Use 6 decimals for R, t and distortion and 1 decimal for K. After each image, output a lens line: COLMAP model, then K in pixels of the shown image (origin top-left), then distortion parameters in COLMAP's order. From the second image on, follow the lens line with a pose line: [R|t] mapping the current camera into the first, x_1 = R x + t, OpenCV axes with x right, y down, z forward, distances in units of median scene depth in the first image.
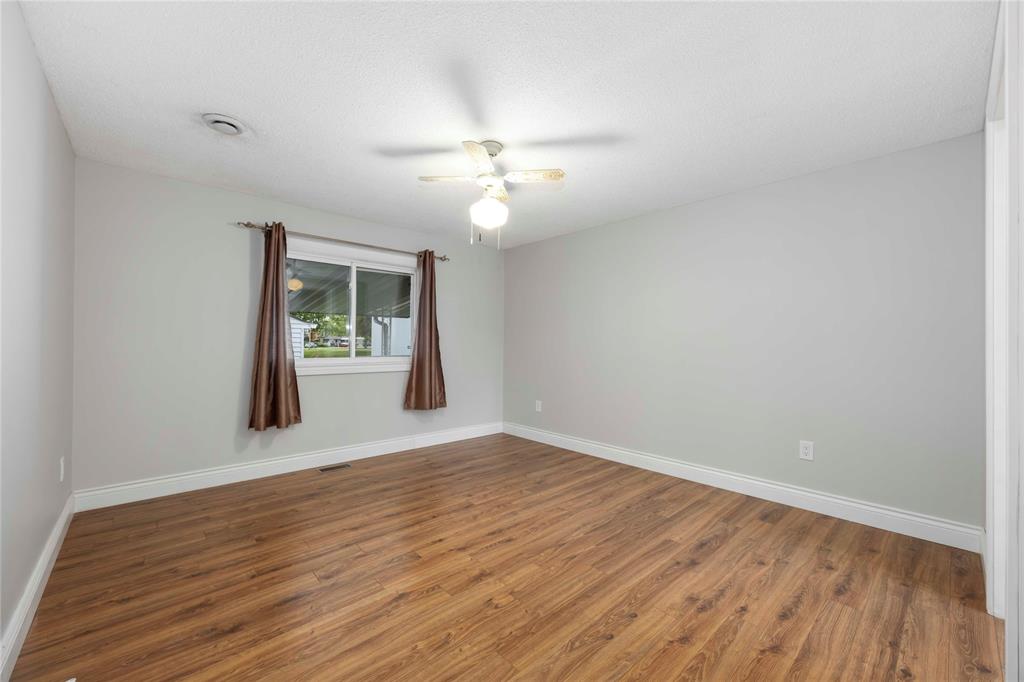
lens RADIAL K [[395.5, 0, 512.0], [0, 395.5, 342.3], [0, 0, 1]] dist [-0.003223, 0.001113]
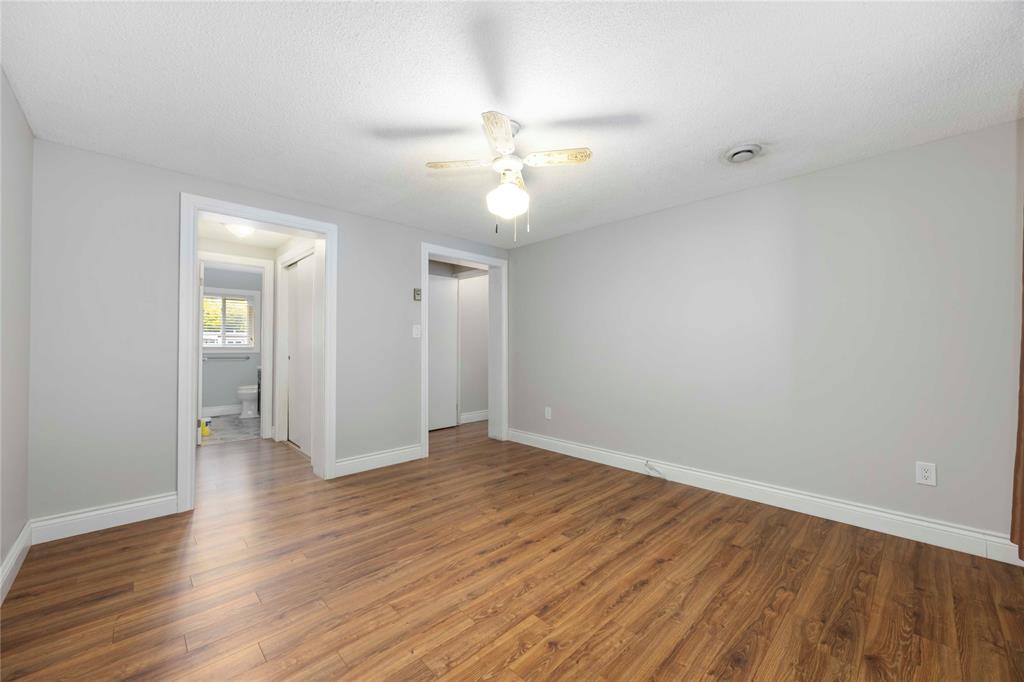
lens RADIAL K [[395.5, 0, 509.6], [0, 395.5, 341.3], [0, 0, 1]] dist [-0.003223, 0.001113]
pose [[-0.999805, -0.006868, -0.018539, -0.051371], [-0.006655, 0.999911, -0.011531, 0.001131], [0.018616, -0.011405, -0.999762, 1.993792]]
